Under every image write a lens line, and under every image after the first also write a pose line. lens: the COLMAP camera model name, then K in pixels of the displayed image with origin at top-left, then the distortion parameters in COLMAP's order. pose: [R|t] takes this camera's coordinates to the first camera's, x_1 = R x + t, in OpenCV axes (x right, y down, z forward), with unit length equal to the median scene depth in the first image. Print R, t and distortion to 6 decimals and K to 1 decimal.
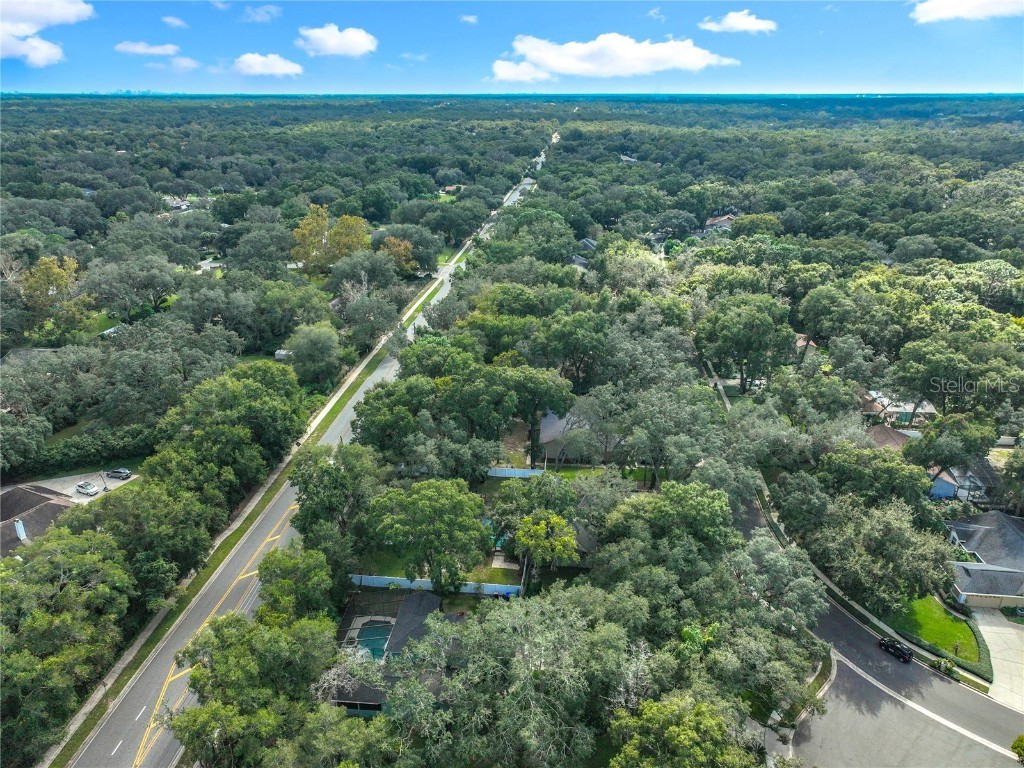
lens RADIAL K [[728.0, 0, 510.7], [0, 728.0, 379.7], [0, 0, 1]] dist [0.030739, -0.000827]
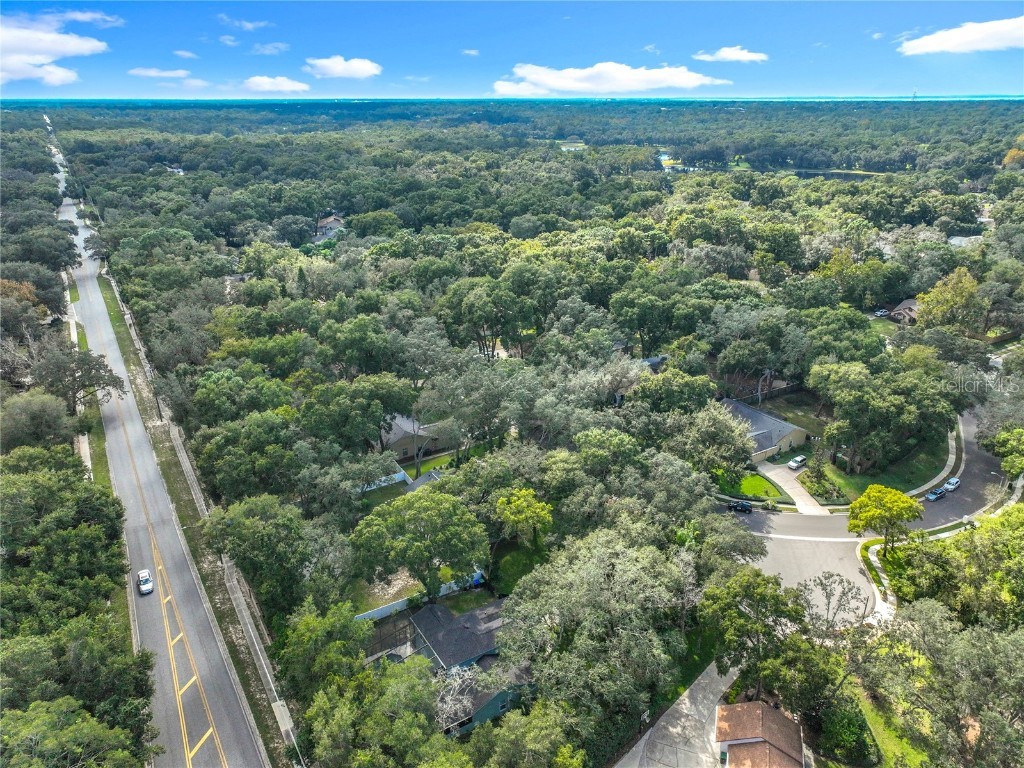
lens RADIAL K [[728.0, 0, 510.7], [0, 728.0, 379.7], [0, 0, 1]] dist [0.030739, -0.000827]
pose [[0.805314, -0.224842, 0.548557, -0.488417], [0.227898, 0.971601, 0.063671, -0.041483], [-0.547295, 0.073740, 0.833685, 0.090653]]
